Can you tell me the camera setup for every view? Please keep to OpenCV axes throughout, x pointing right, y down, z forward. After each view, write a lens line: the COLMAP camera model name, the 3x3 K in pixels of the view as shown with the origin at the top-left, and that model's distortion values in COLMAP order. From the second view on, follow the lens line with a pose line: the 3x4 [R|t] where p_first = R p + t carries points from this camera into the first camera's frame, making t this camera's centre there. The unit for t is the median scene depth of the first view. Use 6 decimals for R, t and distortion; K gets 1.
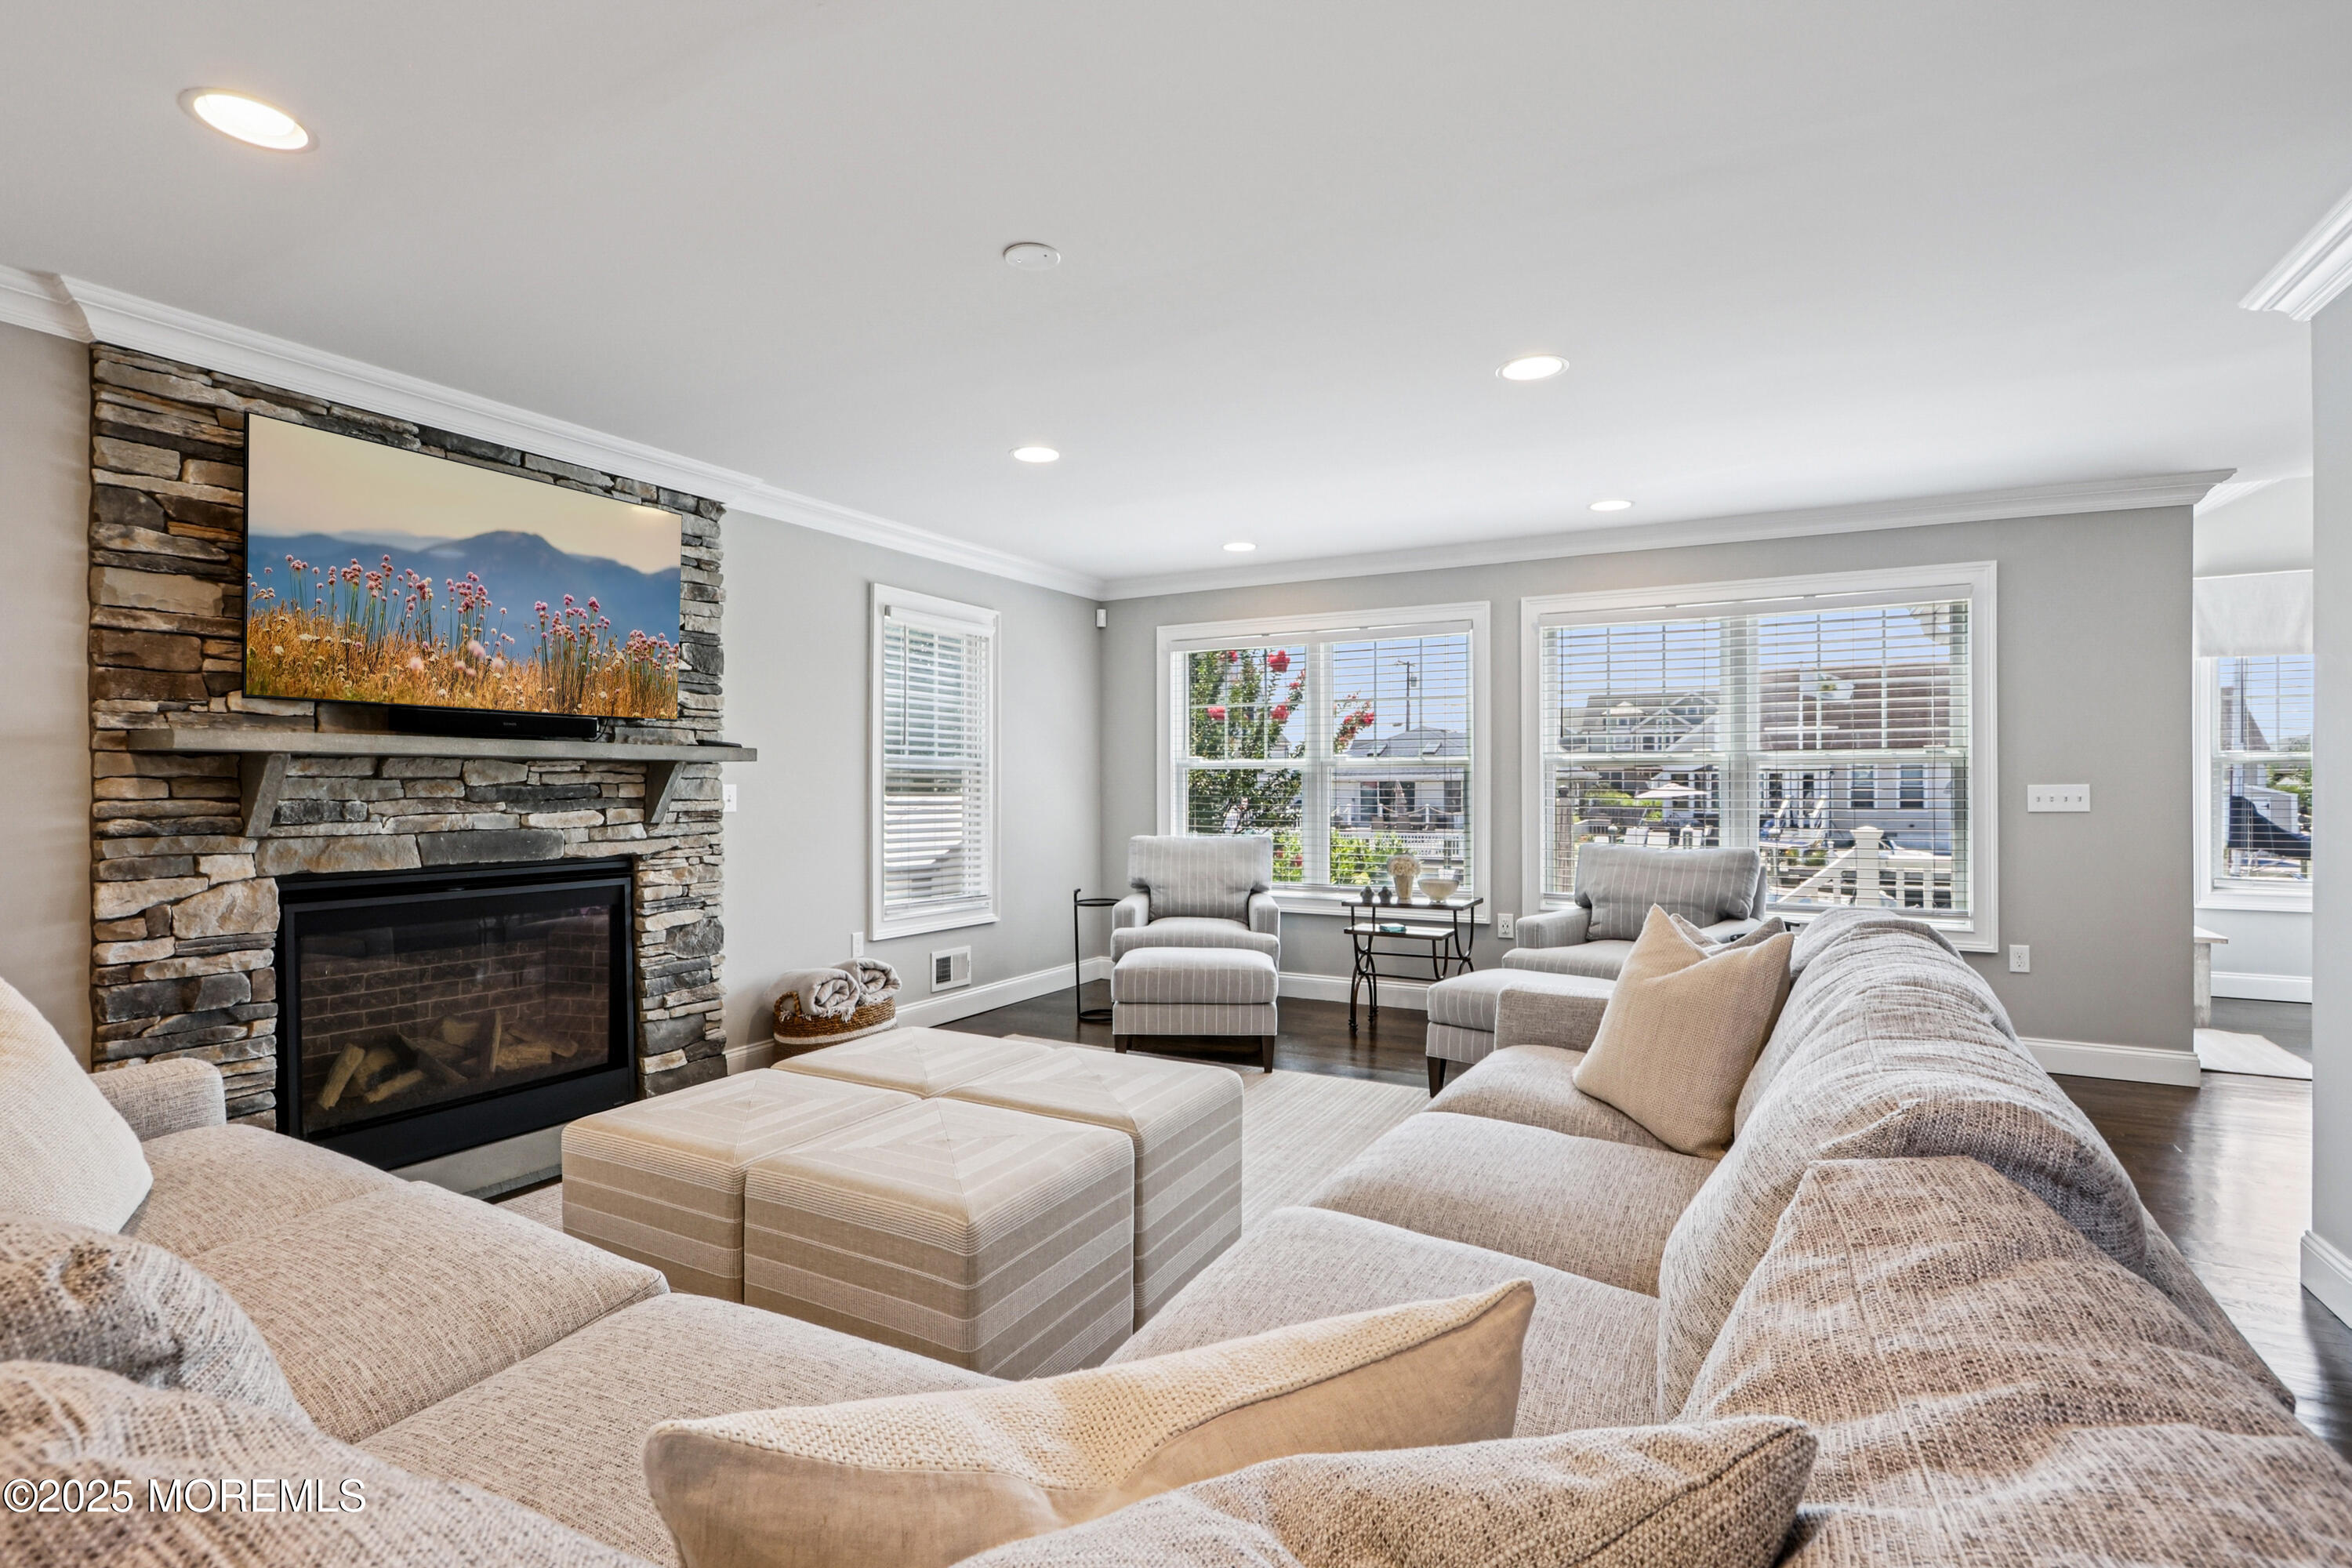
lens RADIAL K [[1088.8, 0, 1176.0], [0, 1088.8, 784.0], [0, 0, 1]] dist [-0.013675, -0.000061]
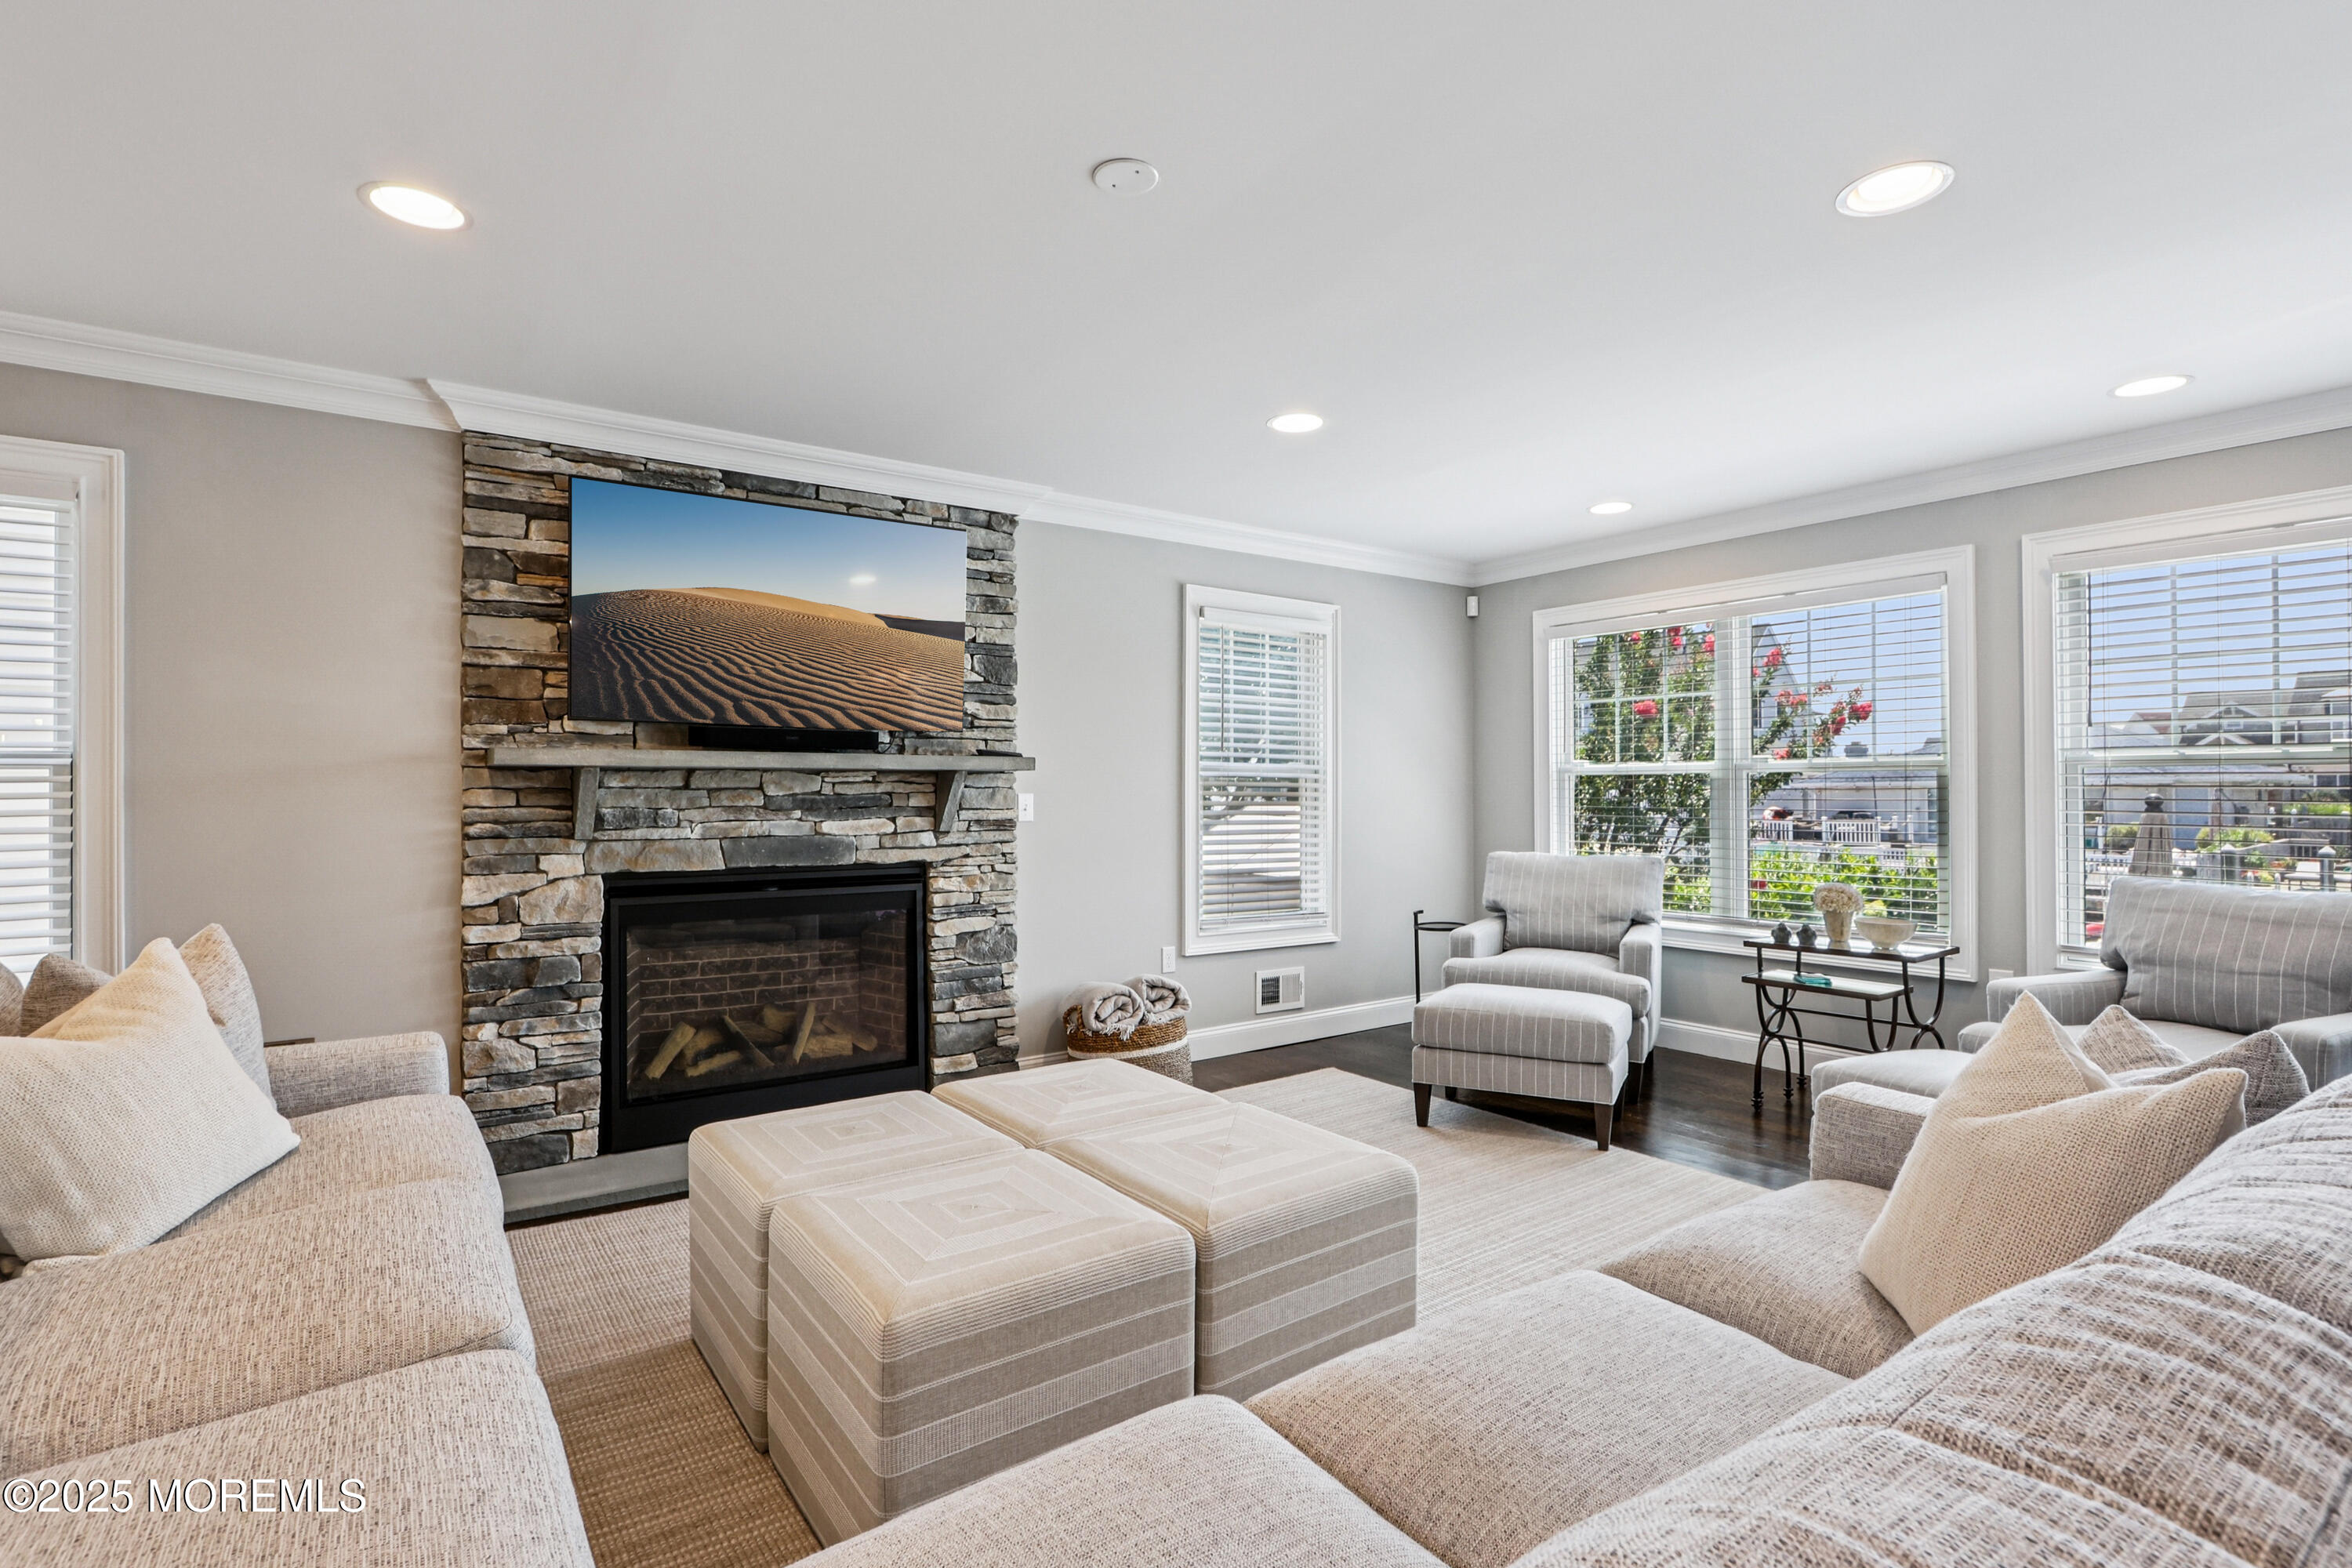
lens RADIAL K [[1097.7, 0, 1192.4], [0, 1097.7, 785.8], [0, 0, 1]] dist [-0.016755, 0.001187]
pose [[0.906206, -0.003002, -0.422827, 0.188981], [0.000980, 0.999987, -0.004999, -0.001891], [0.422836, 0.004116, 0.906197, 0.167901]]
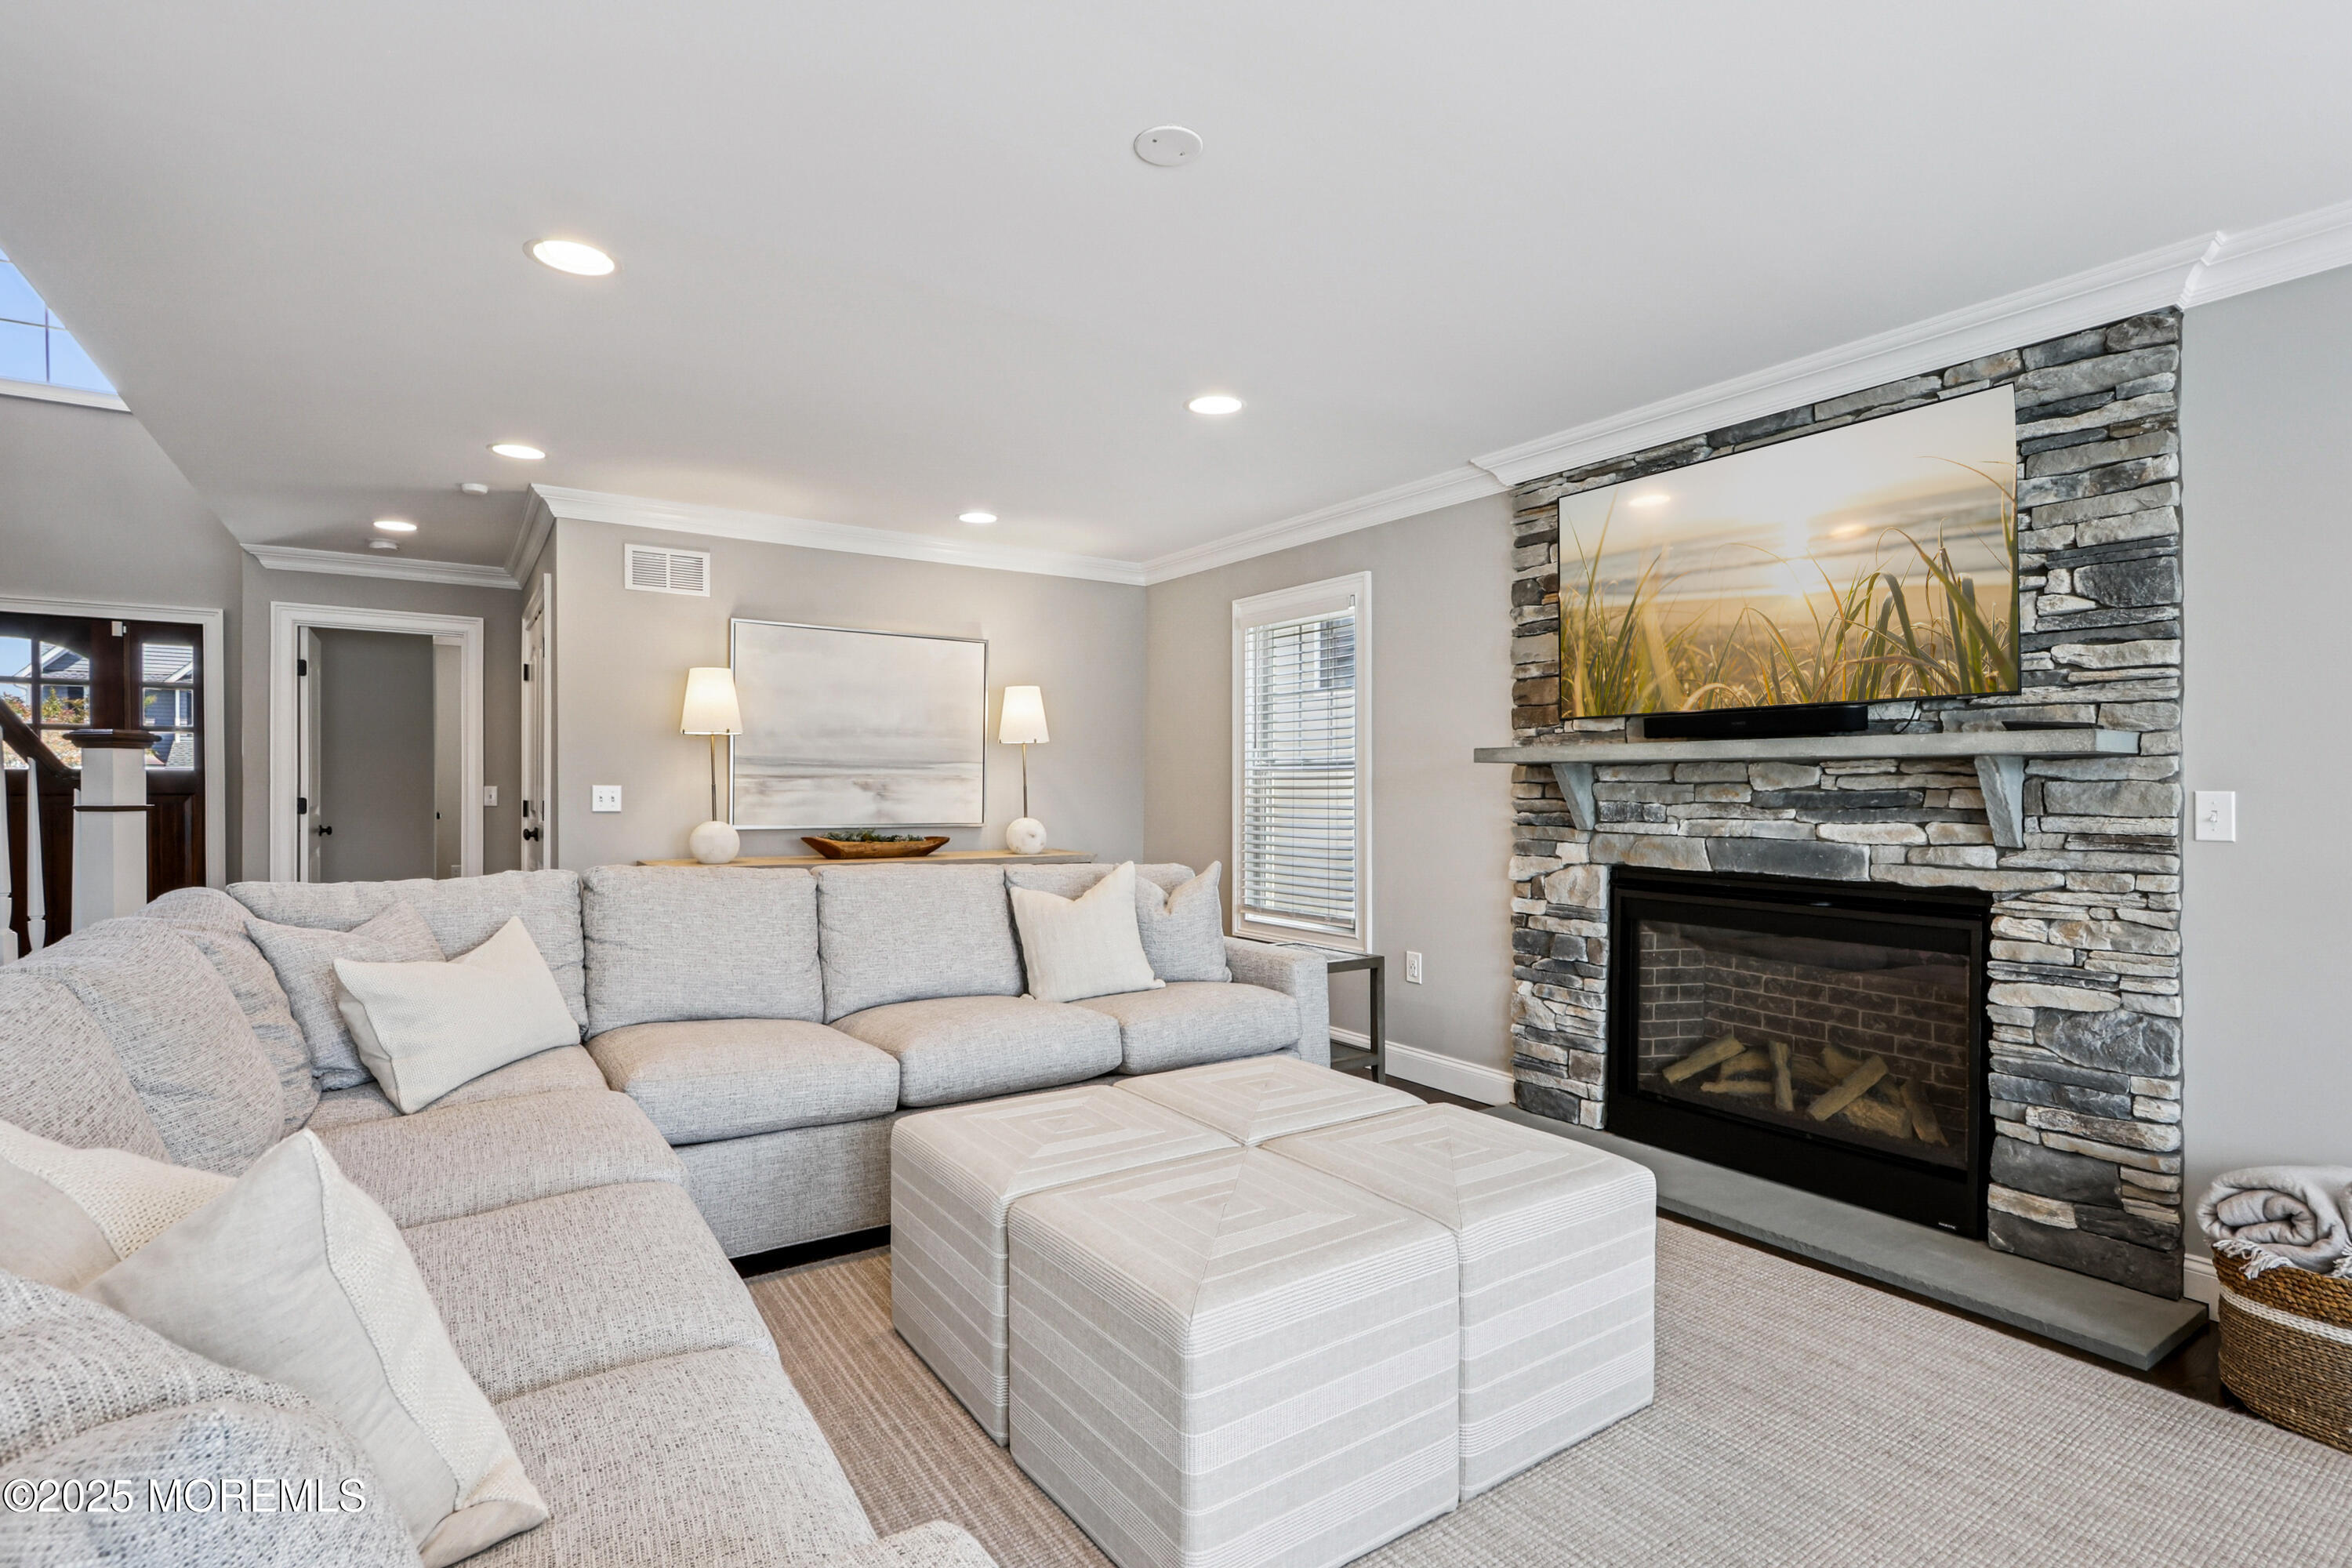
lens RADIAL K [[1111.1, 0, 1170.4], [0, 1111.1, 780.0], [0, 0, 1]] dist [-0.012322, 0.000925]
pose [[-0.446133, 0.001297, -0.894966, 0.405496], [0.003311, 0.999994, -0.000202, -0.008399], [0.894961, -0.003054, -0.446135, 0.908835]]
